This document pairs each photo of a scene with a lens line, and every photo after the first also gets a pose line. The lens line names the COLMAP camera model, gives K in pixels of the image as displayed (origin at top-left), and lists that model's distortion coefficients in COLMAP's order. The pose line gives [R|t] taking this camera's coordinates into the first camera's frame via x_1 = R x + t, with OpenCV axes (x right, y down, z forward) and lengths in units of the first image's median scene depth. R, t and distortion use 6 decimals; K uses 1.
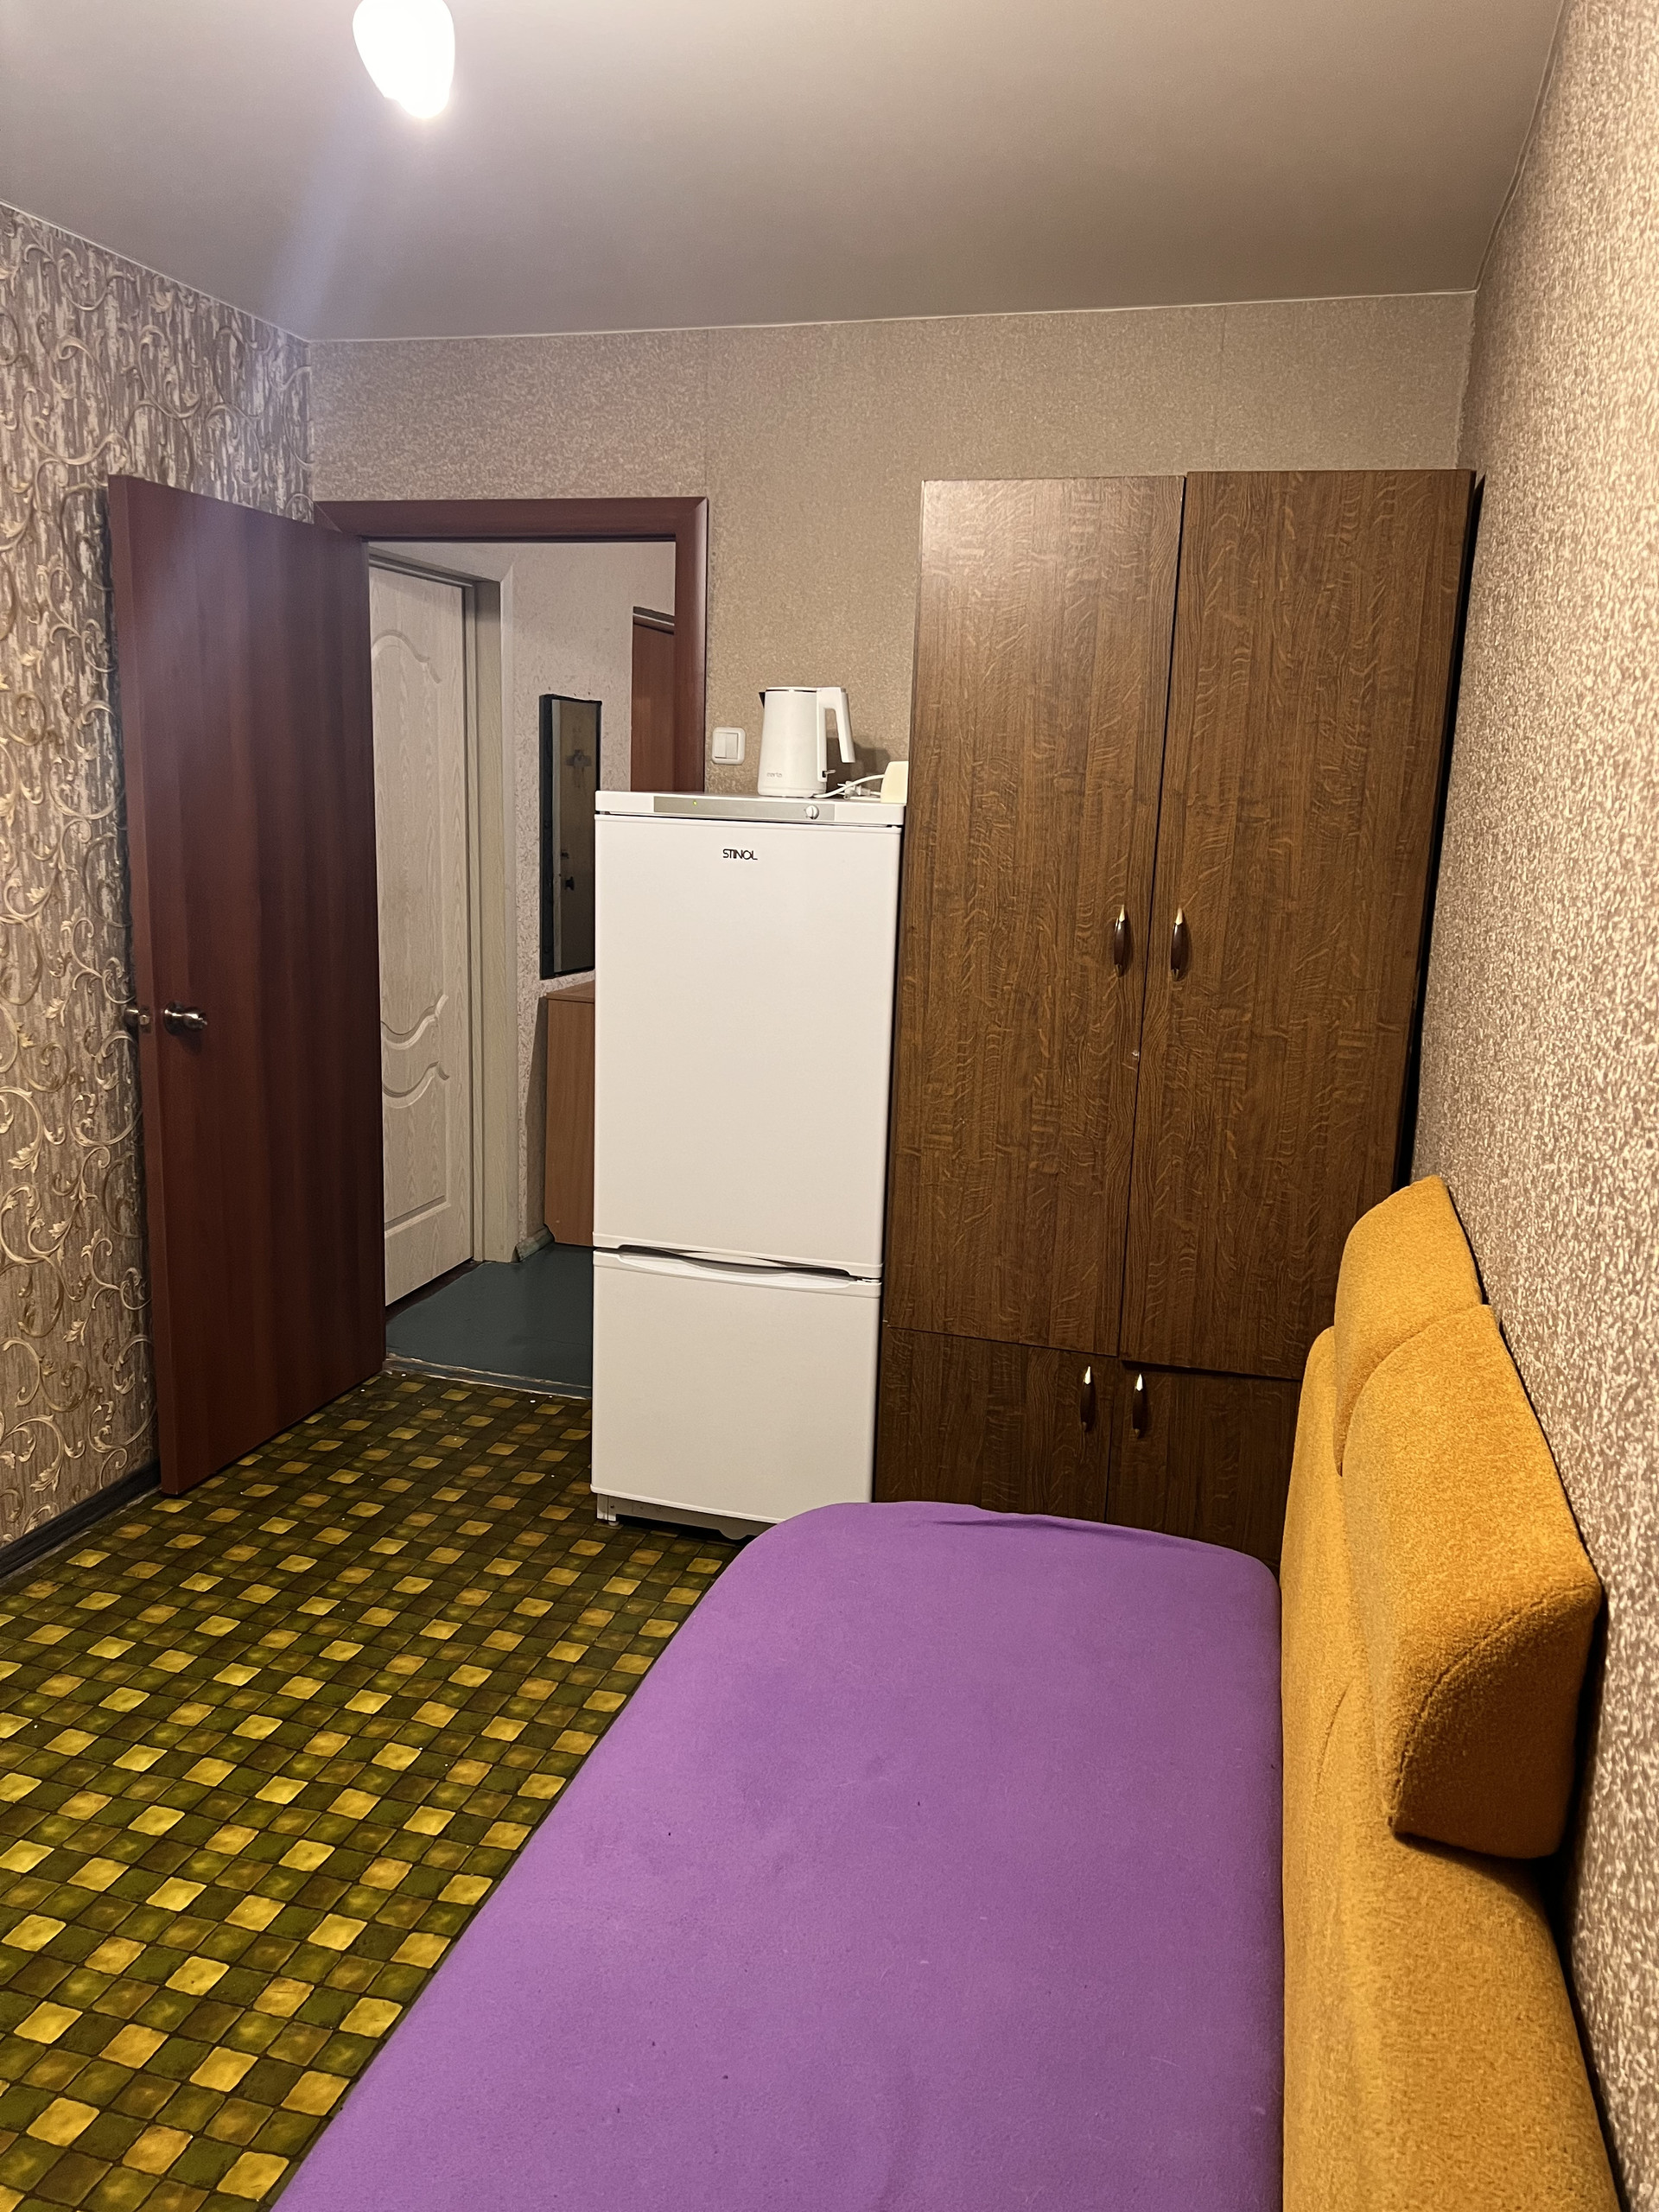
lens RADIAL K [[1658.2, 0, 829.0], [0, 1658.2, 1107.1], [0, 0, 1]] dist [0.043544, -0.036044]
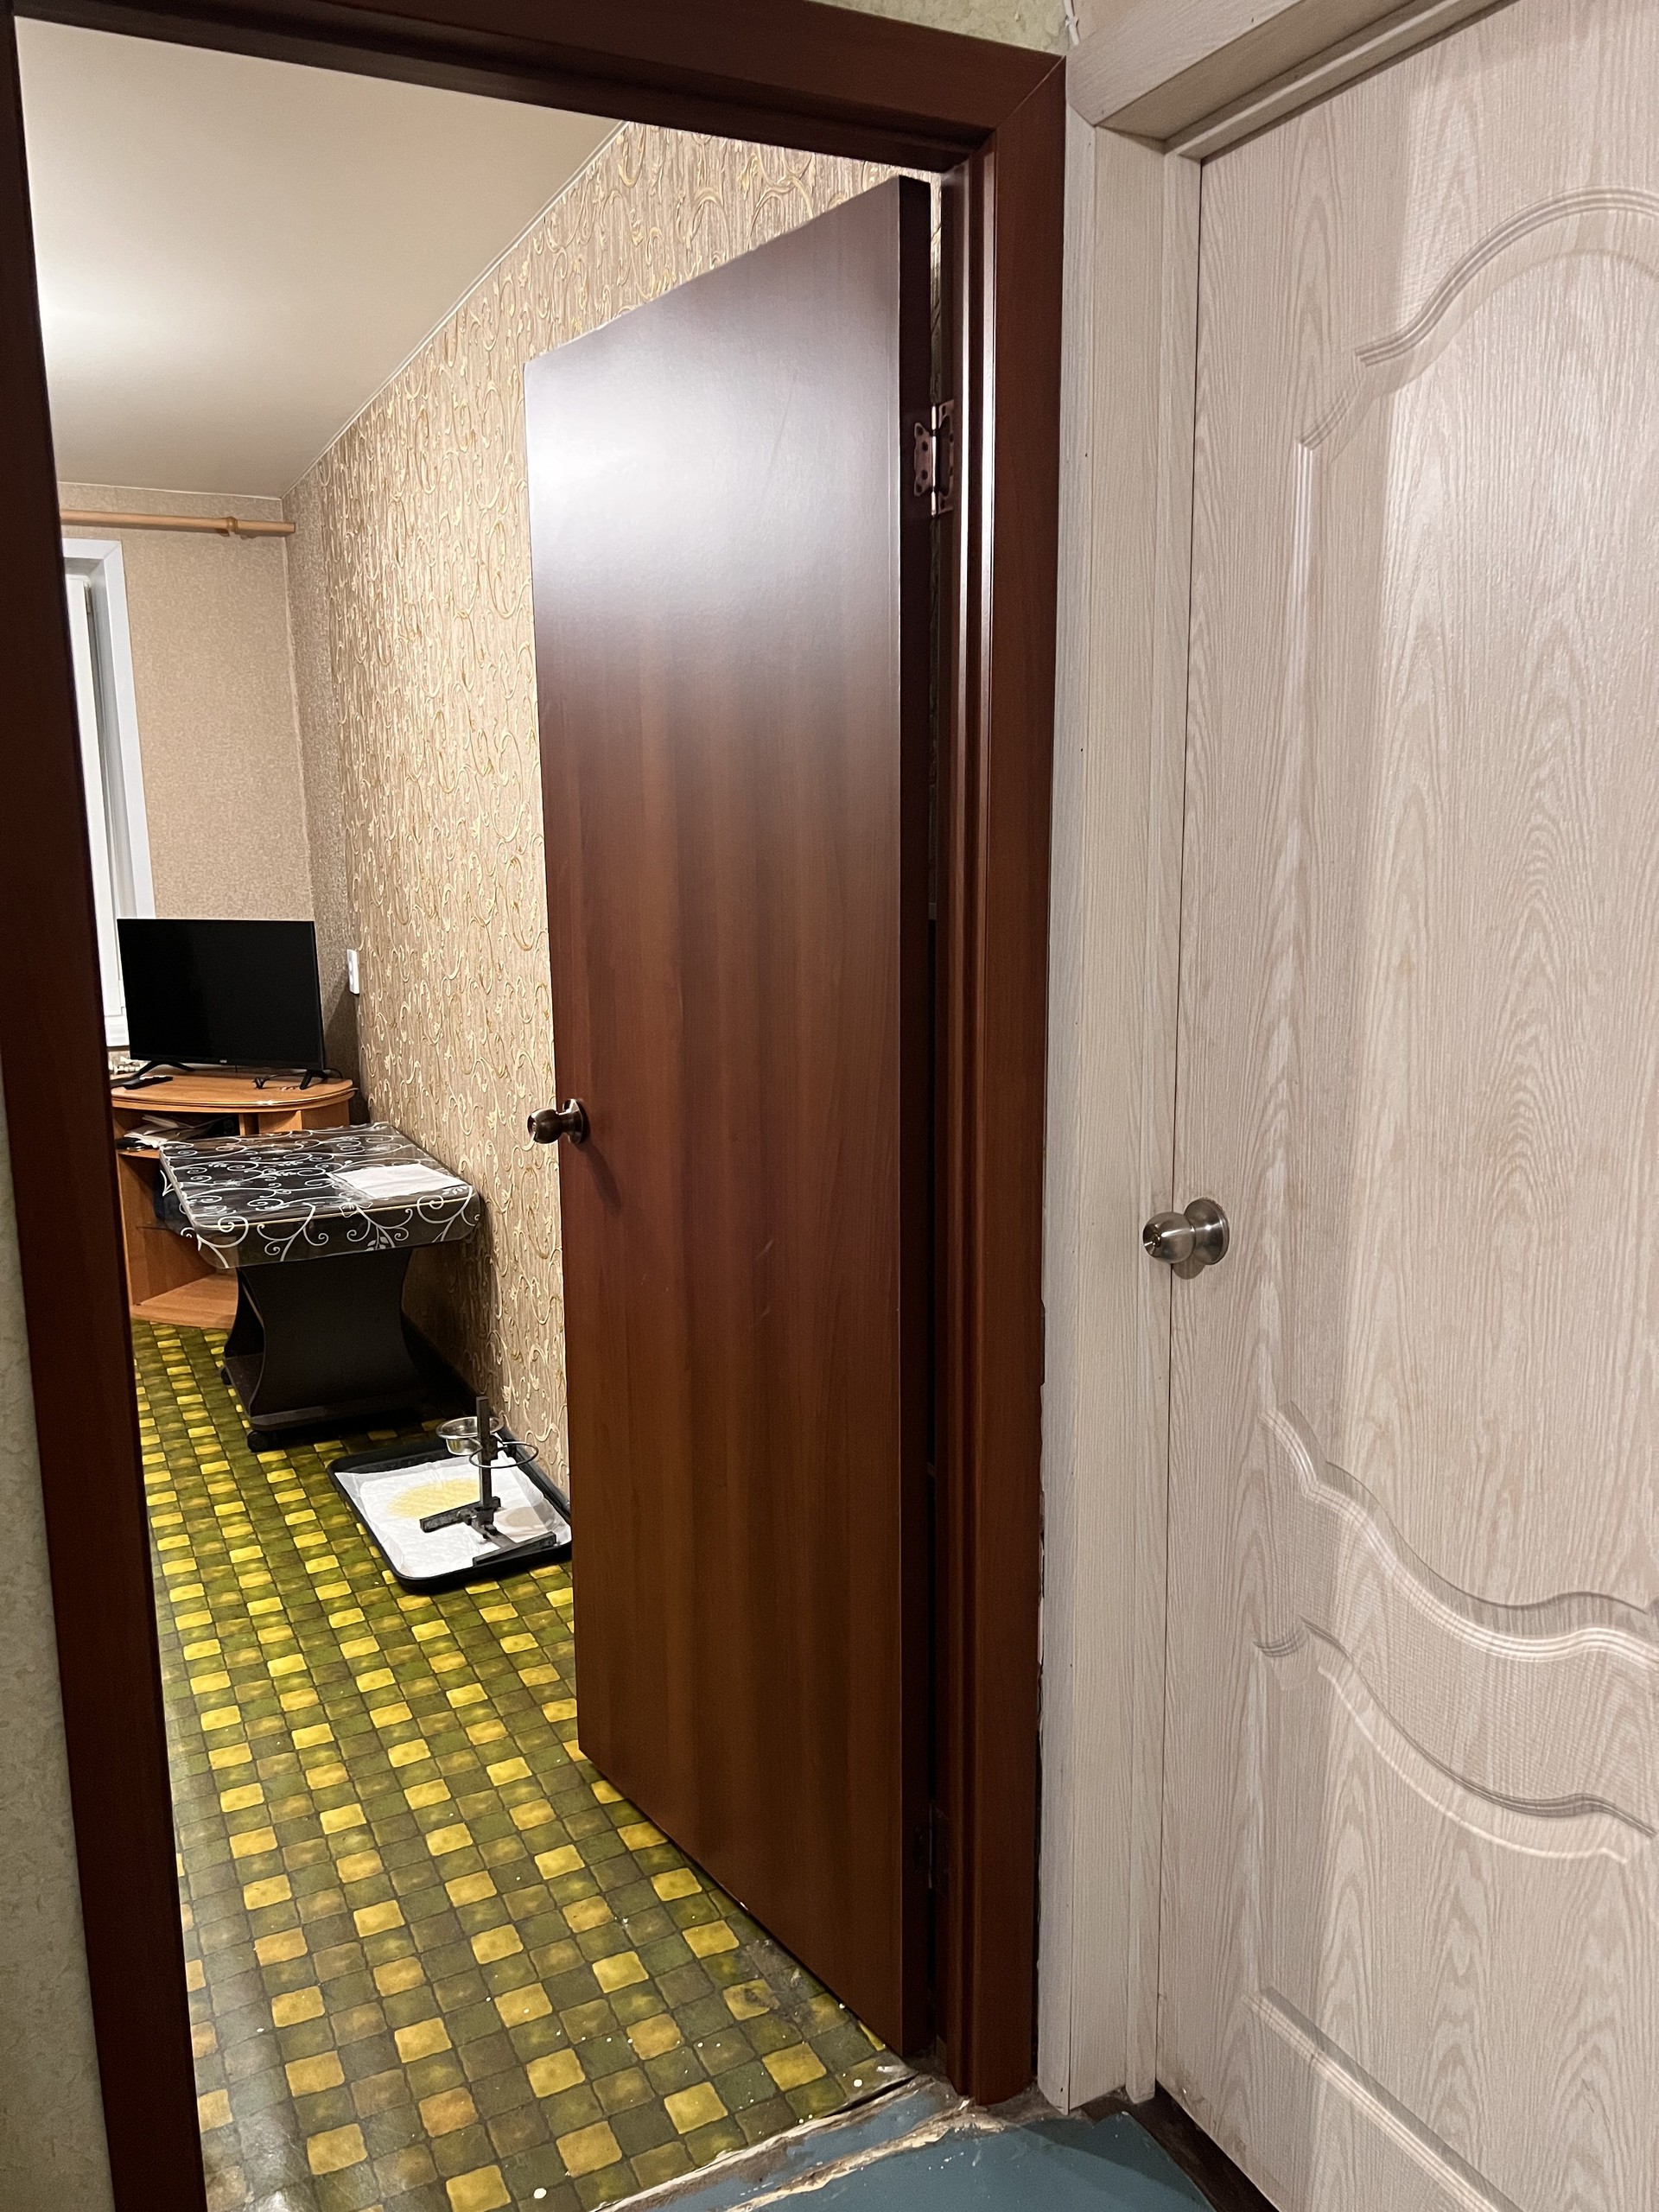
lens RADIAL K [[1658.2, 0, 825.2], [0, 1658.2, 1142.8], [0, 0, 1]] dist [0.043544, -0.036044]
pose [[-0.746924, 0.102599, -0.656946, 0.021952], [-0.141932, 0.940649, 0.308278, -0.197771], [0.649585, 0.323502, -0.688031, 1.106170]]
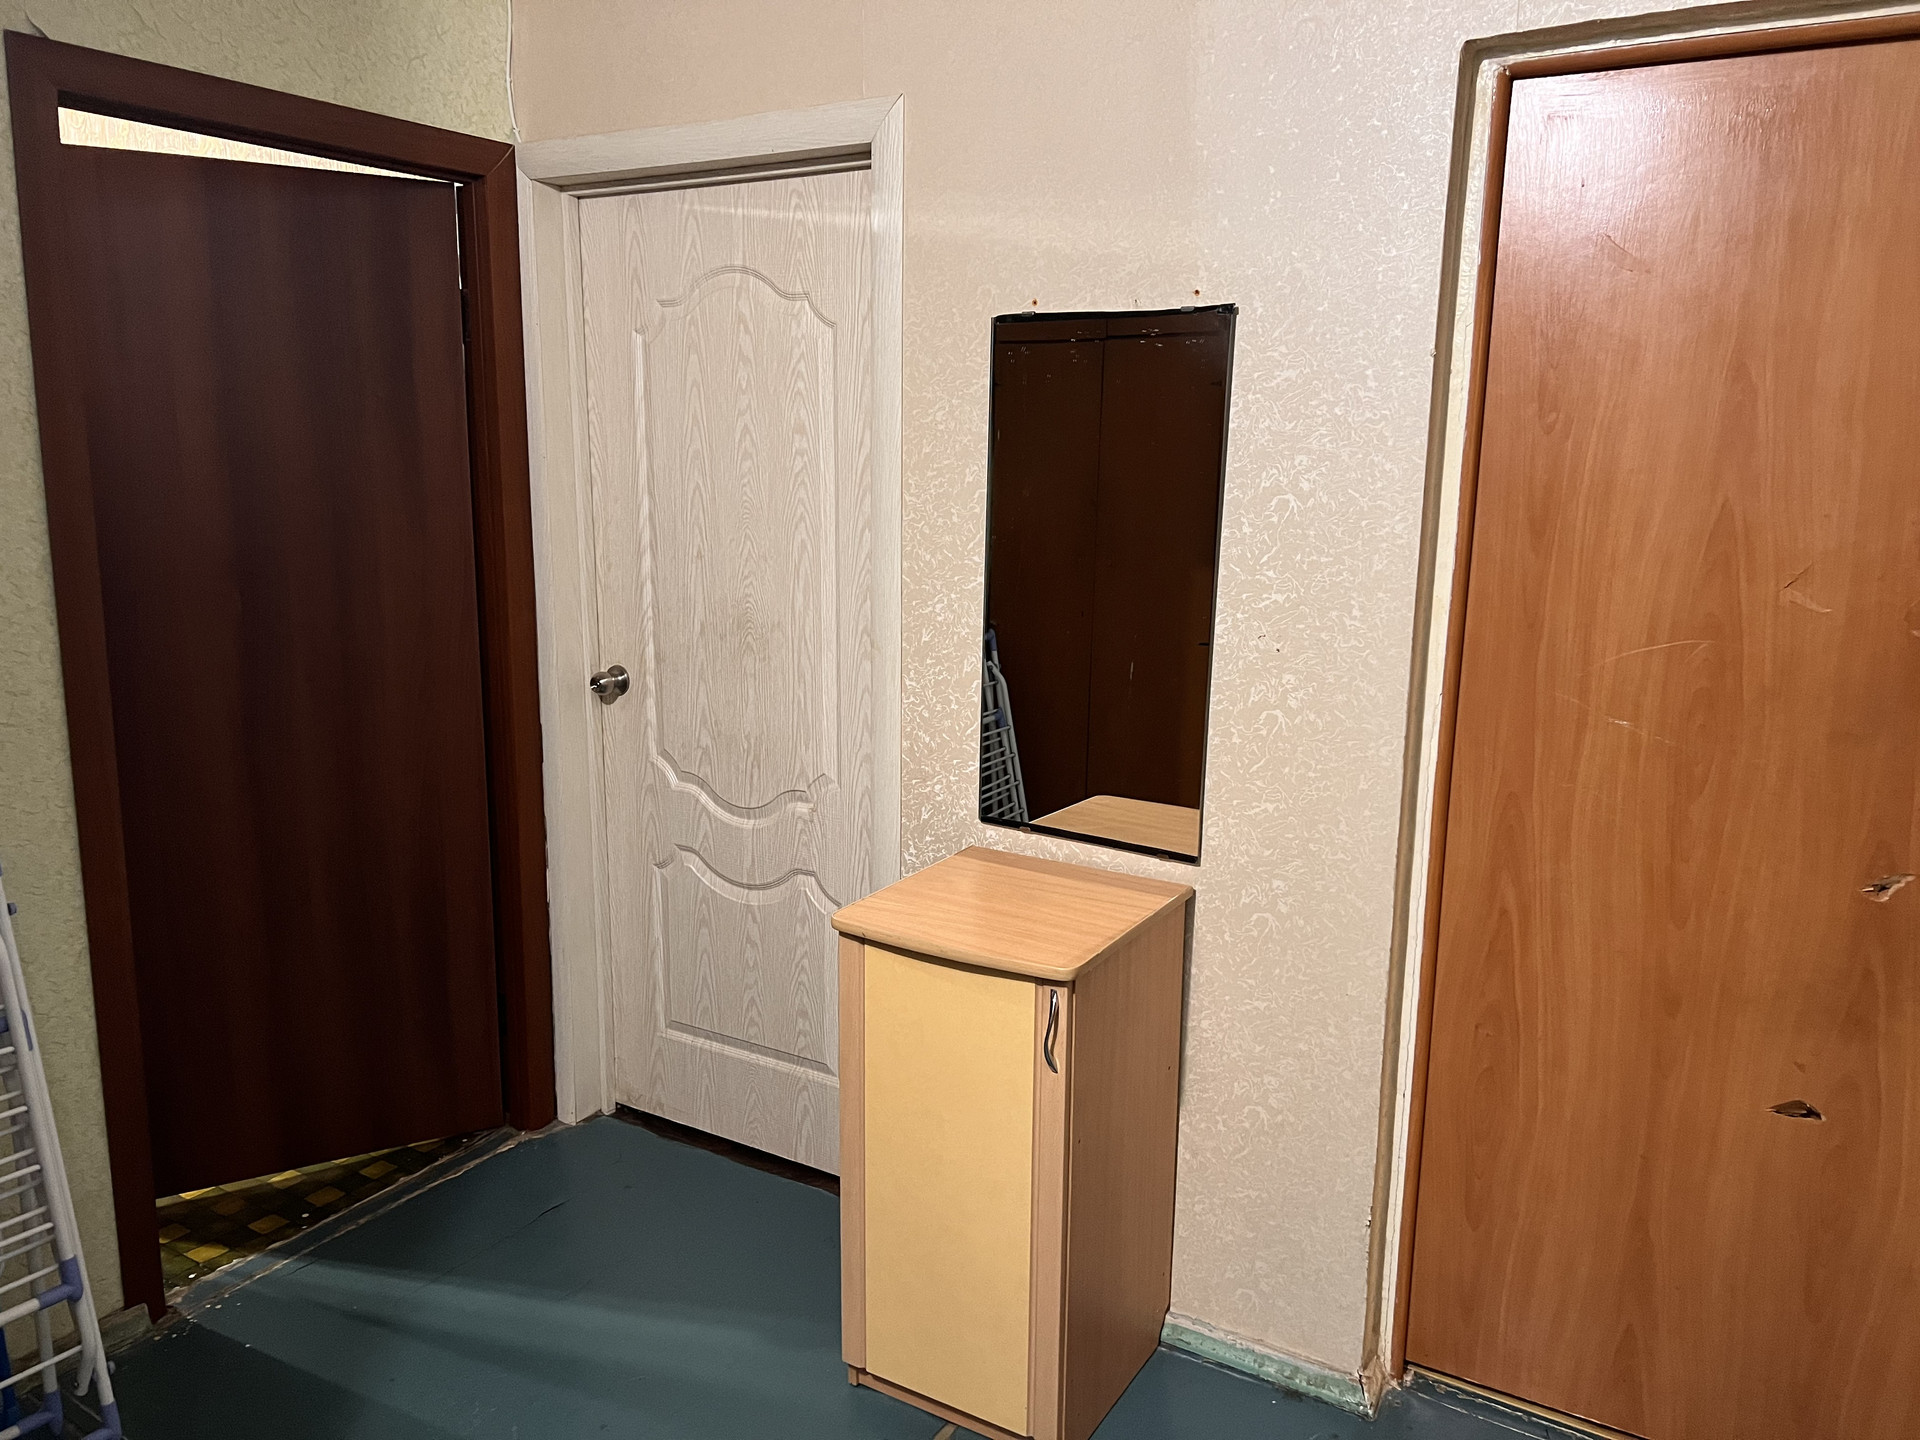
lens RADIAL K [[1439.3, 0, 962.2], [0, 1439.3, 730.5], [0, 0, 1]] dist [0.043544, -0.036044]
pose [[-0.279664, 0.148347, -0.948568, 0.326809], [-0.210803, 0.954394, 0.211409, -0.235525], [0.936670, 0.259085, -0.235638, 1.235798]]
